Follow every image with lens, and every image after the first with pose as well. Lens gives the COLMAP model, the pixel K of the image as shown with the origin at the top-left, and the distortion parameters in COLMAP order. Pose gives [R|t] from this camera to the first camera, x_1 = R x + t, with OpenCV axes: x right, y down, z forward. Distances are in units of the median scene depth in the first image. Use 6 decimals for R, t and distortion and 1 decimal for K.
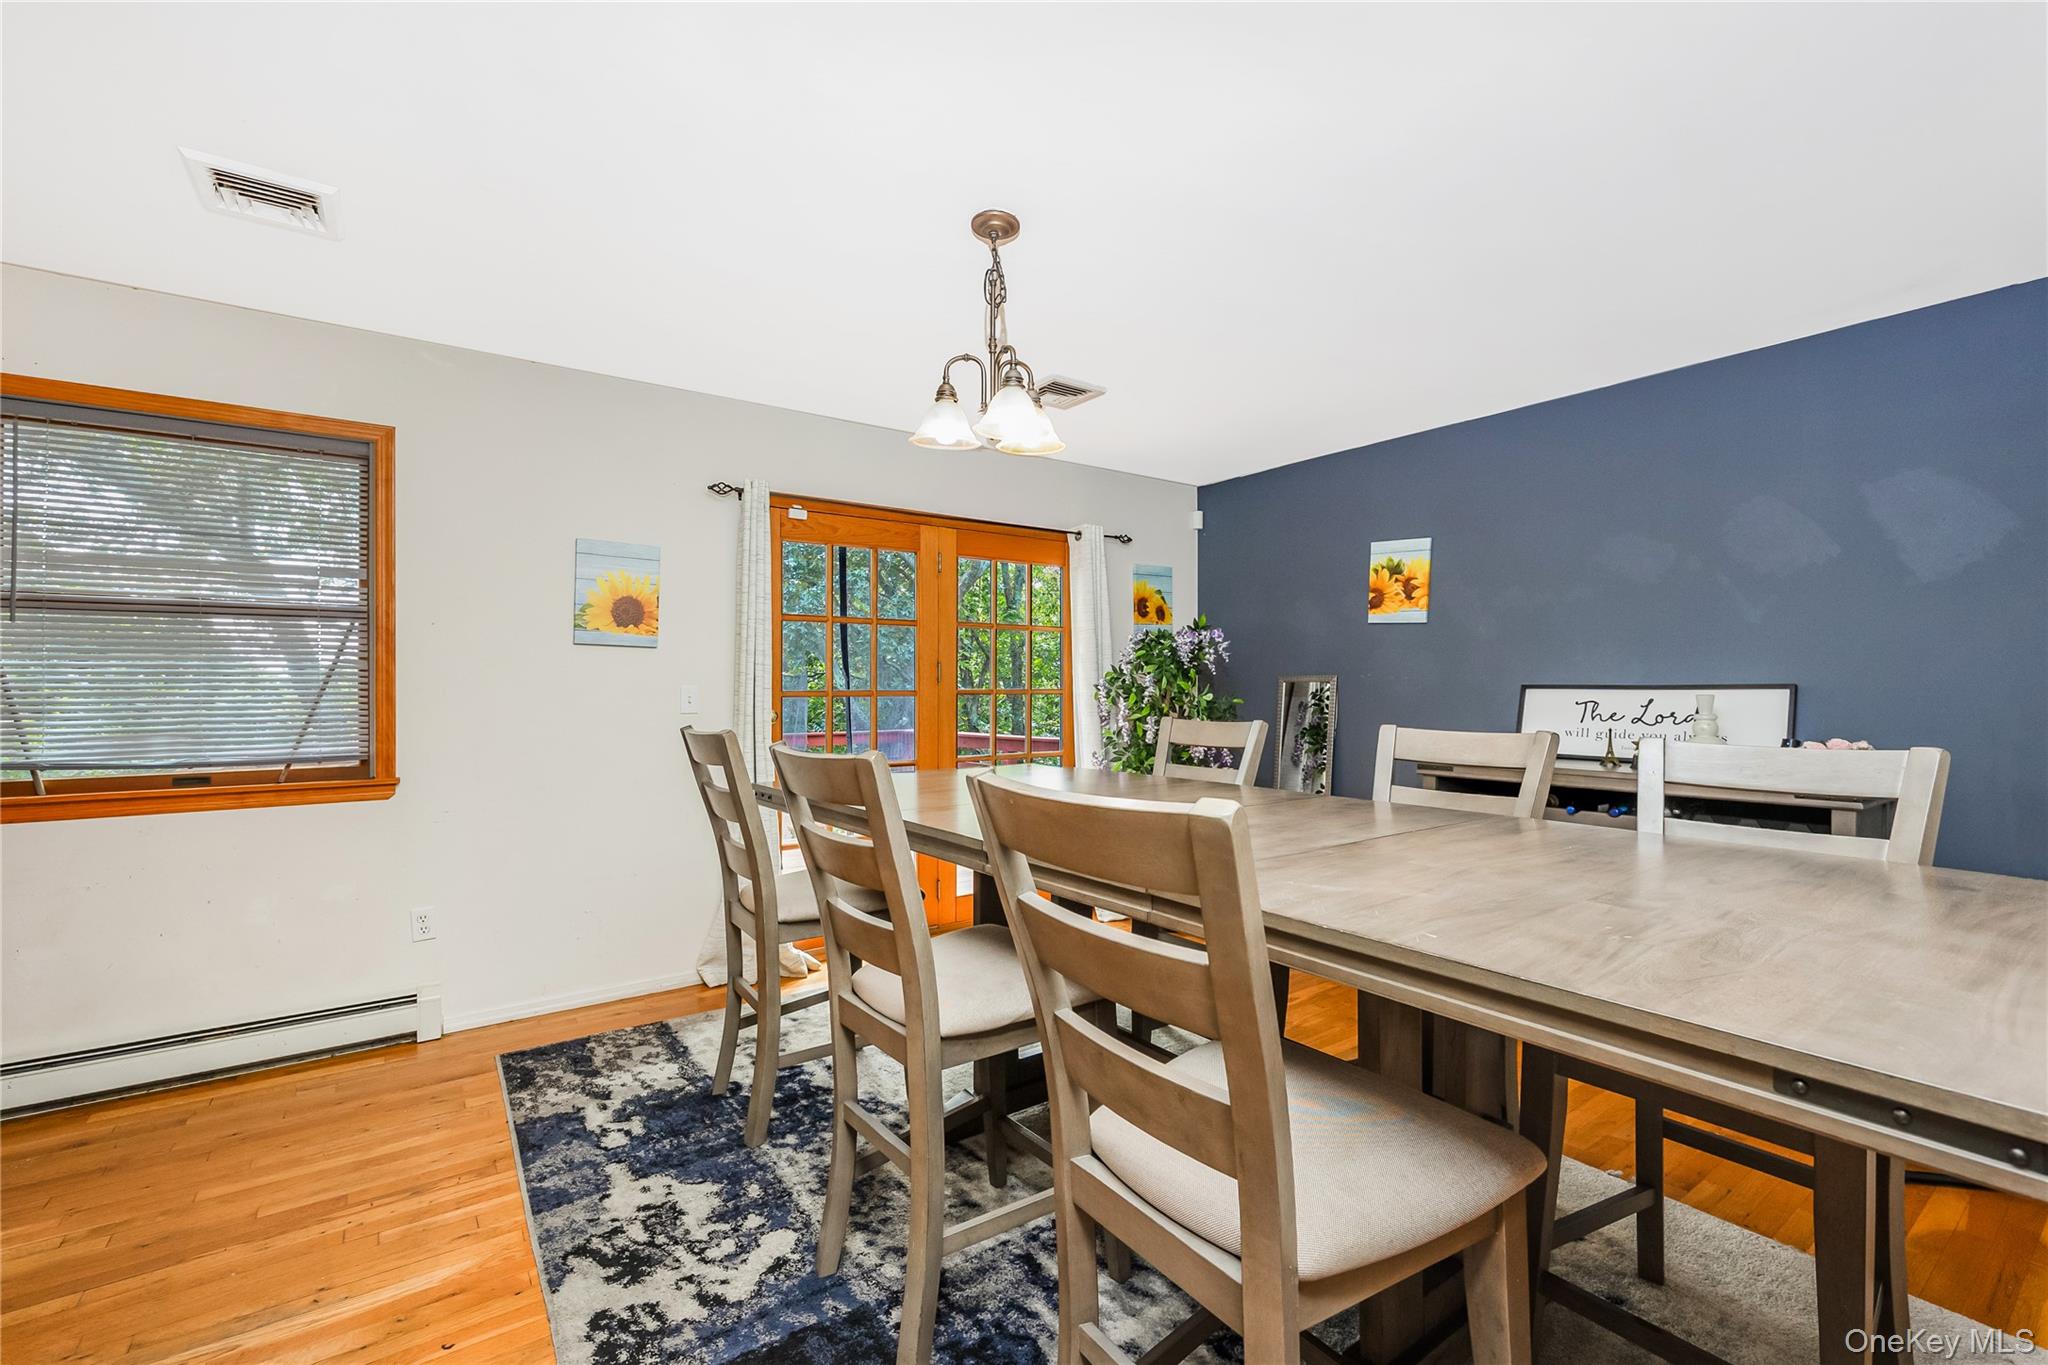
lens RADIAL K [[880.5, 0, 1019.8], [0, 880.5, 684.0], [0, 0, 1]] dist [0.004153, 0.000372]
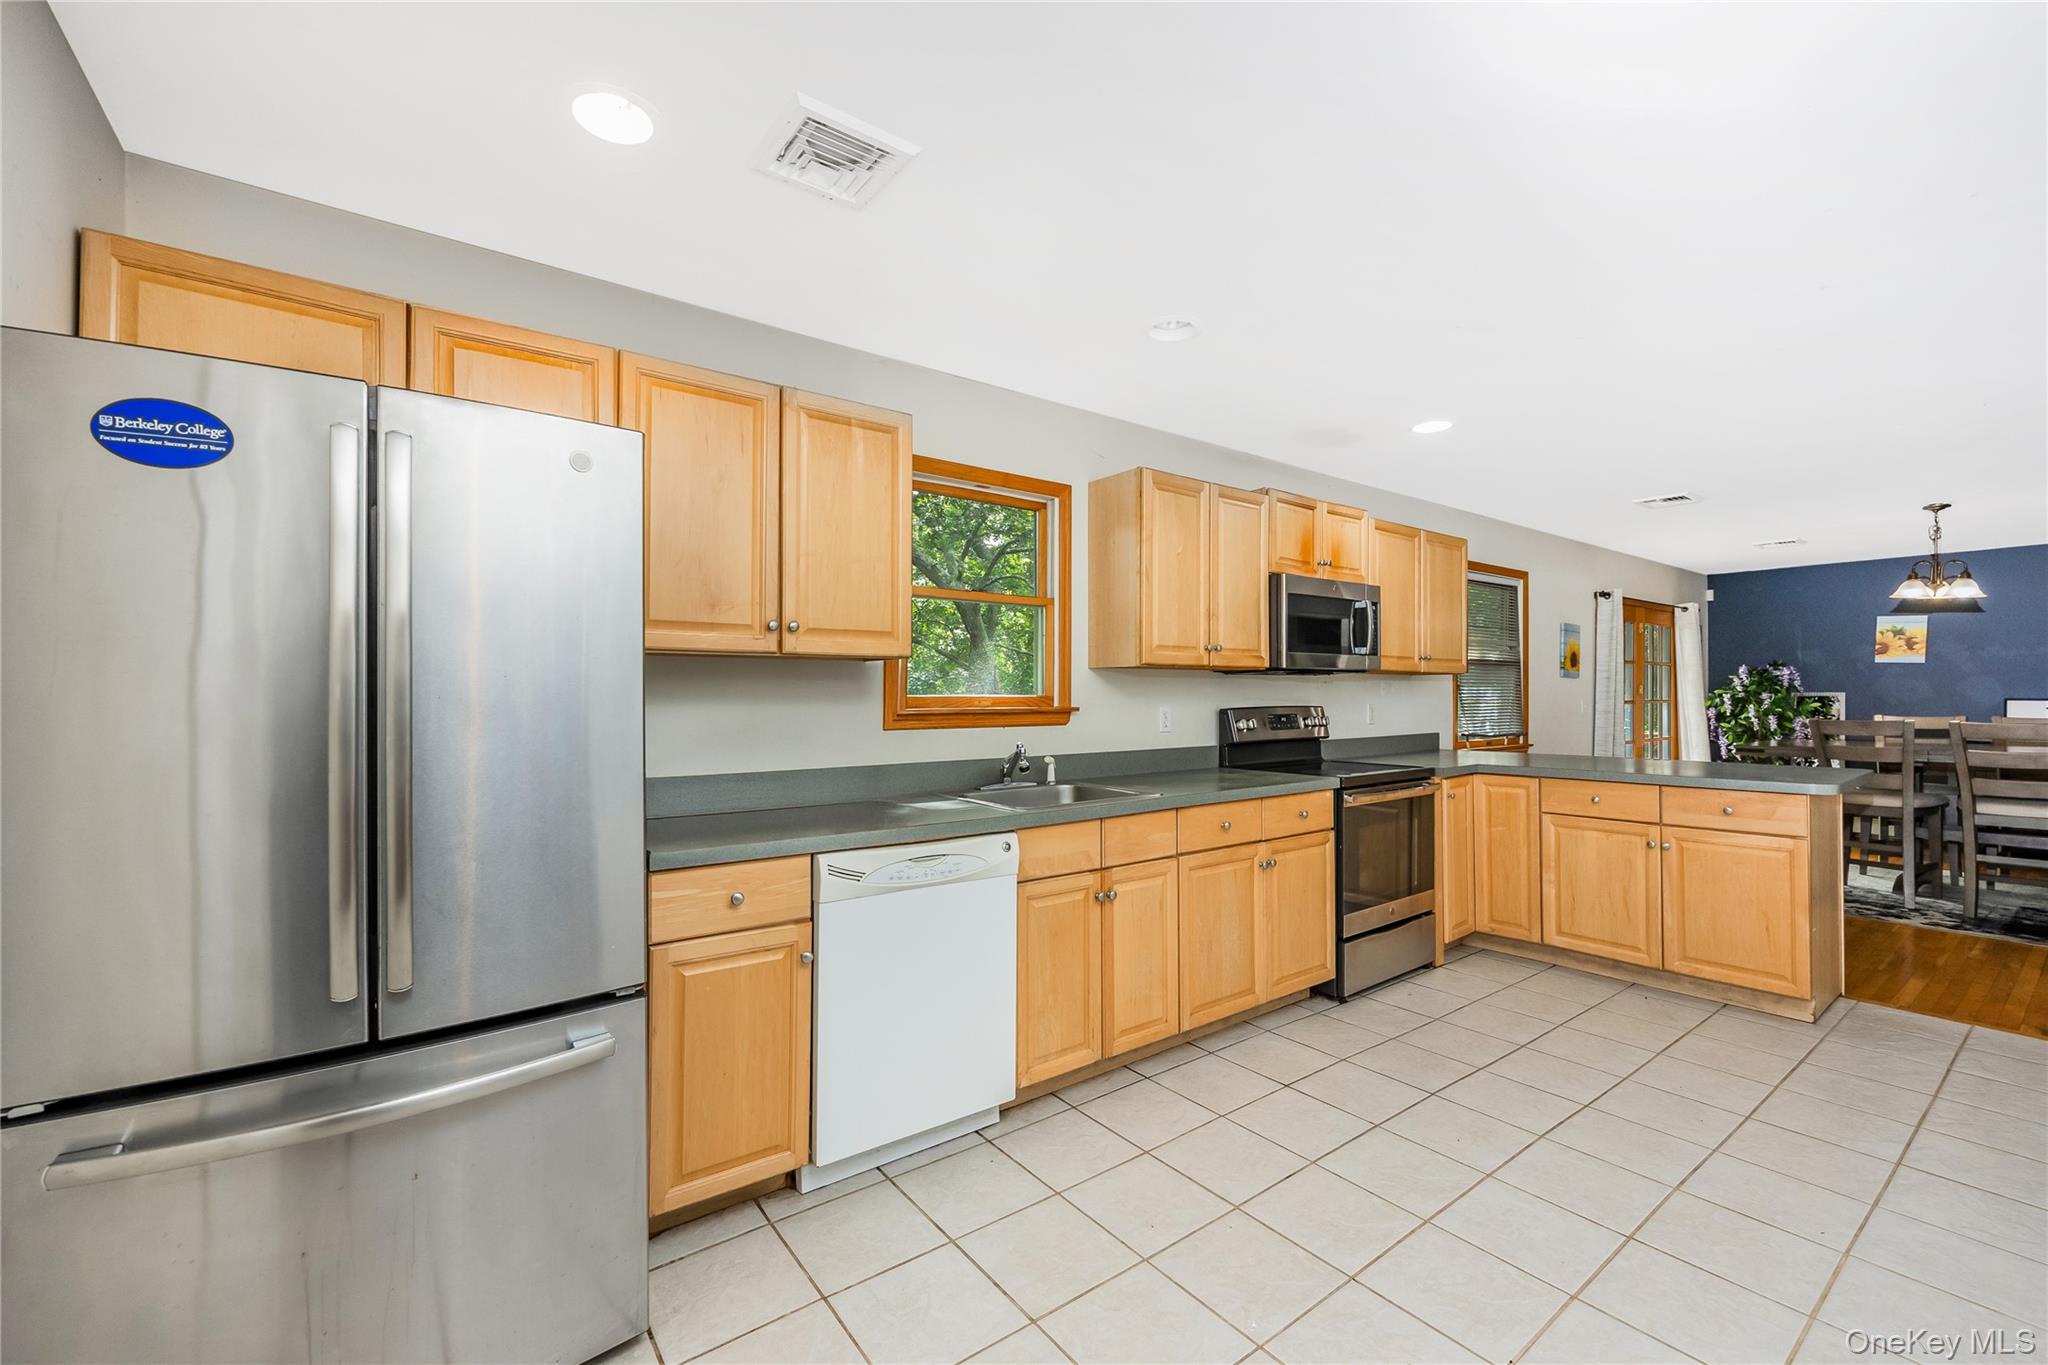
lens RADIAL K [[839.7, 0, 1030.5], [0, 839.7, 678.5], [0, 0, 1]] dist [0.003670, 0.000888]
pose [[0.999786, 0.000539, 0.020660, -1.371798], [-0.000183, 0.999852, -0.017216, -0.008836], [-0.020666, 0.017208, 0.999638, -0.660962]]
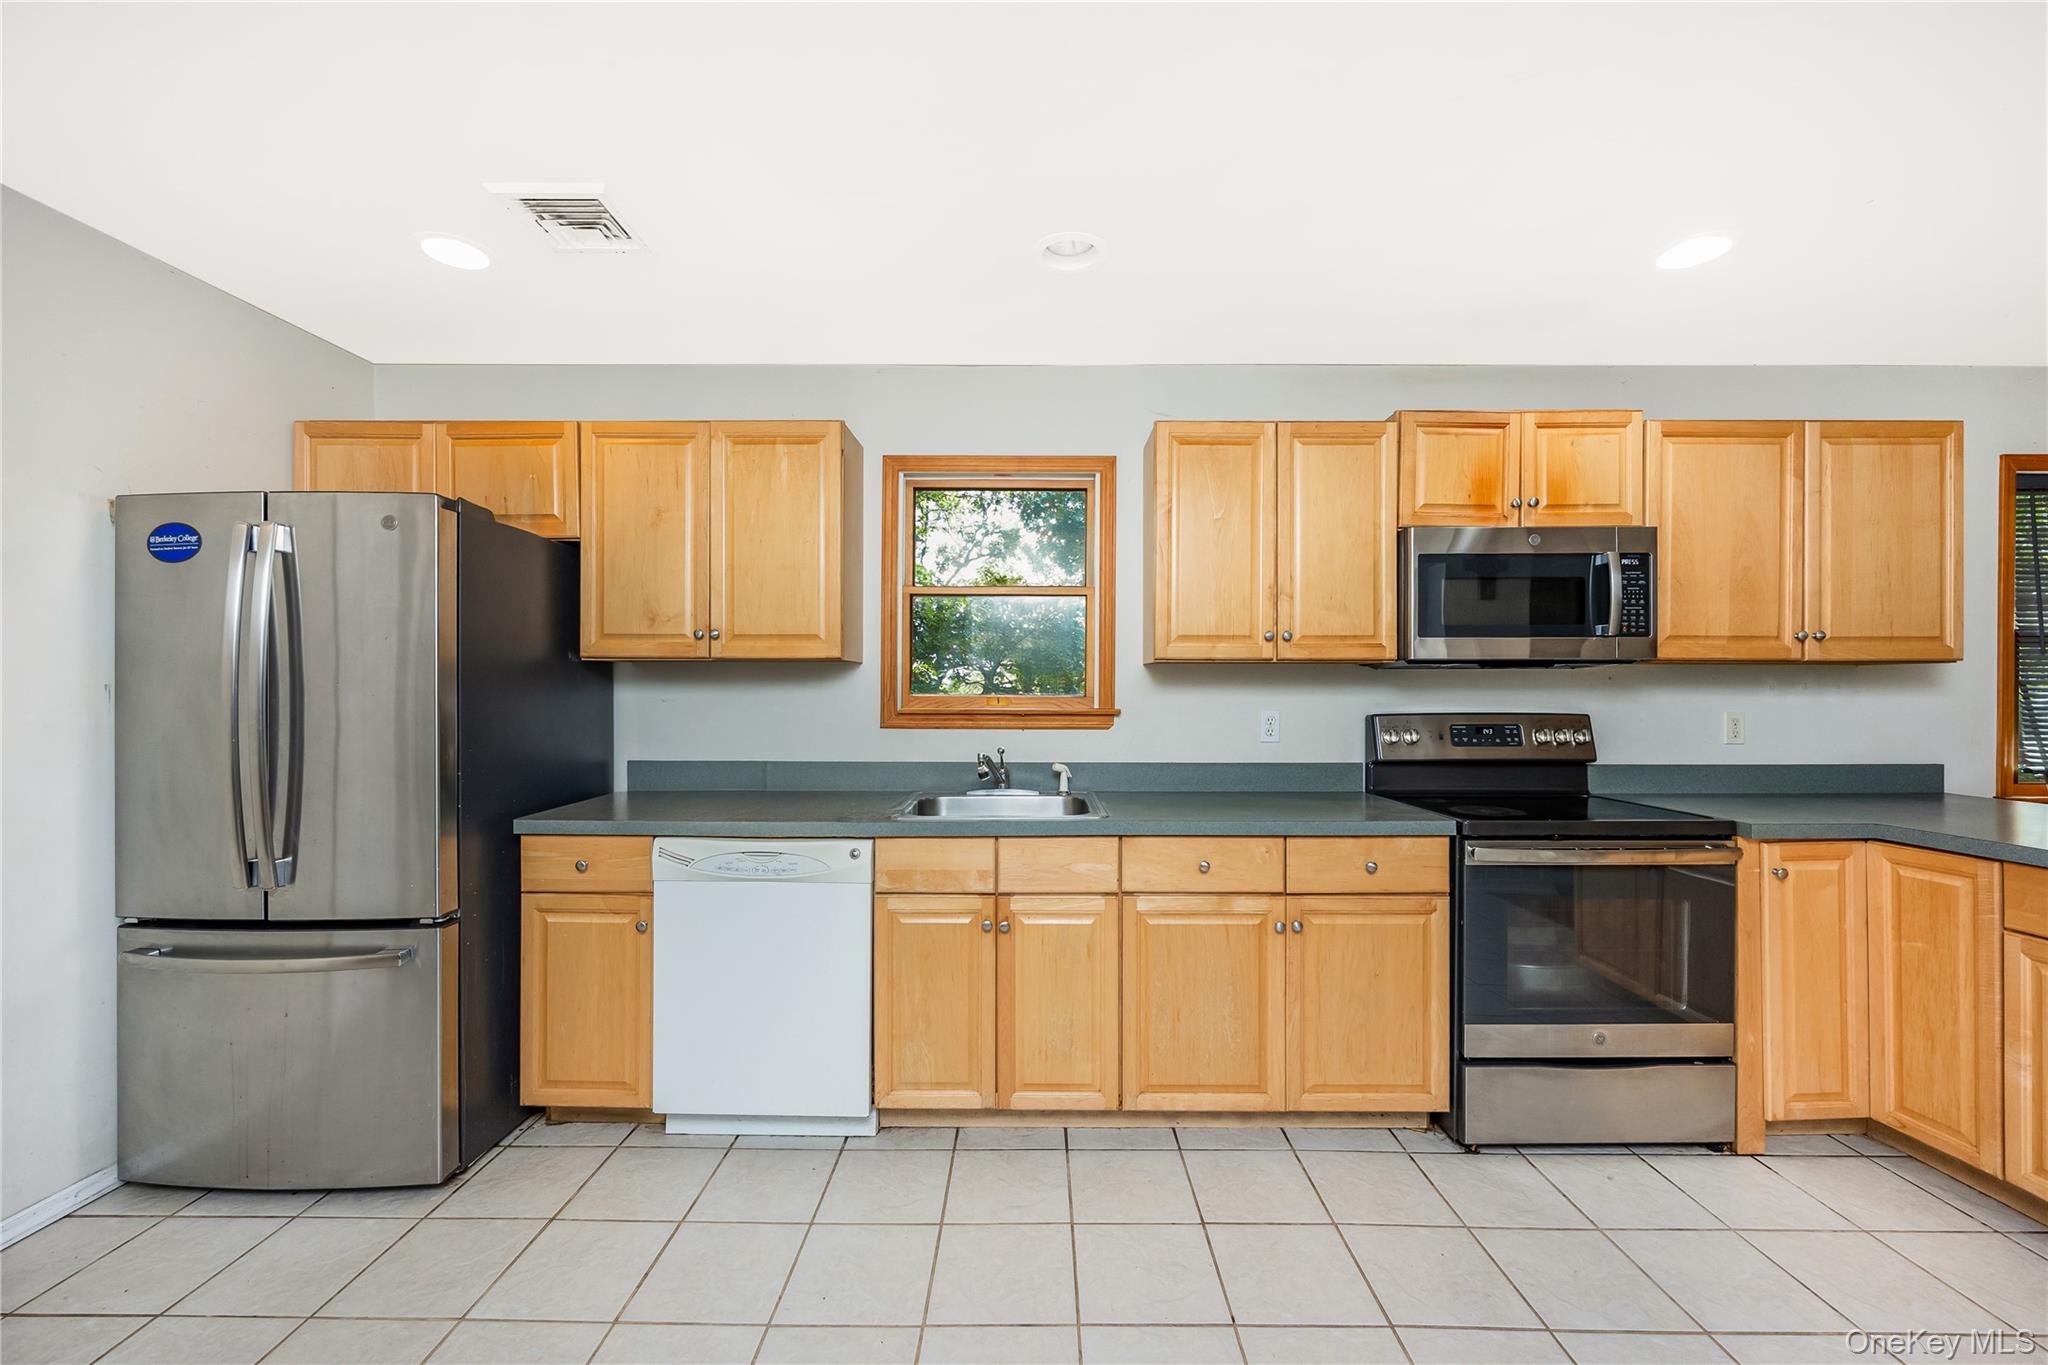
lens RADIAL K [[792.6, 0, 1019.0], [0, 792.6, 686.0], [0, 0, 1]] dist [-0.003532, 0.000724]
pose [[0.805631, 0.000684, -0.592417, -0.981038], [-0.002057, 0.999997, -0.001643, -0.013784], [0.592414, 0.002542, 0.805630, -0.442389]]
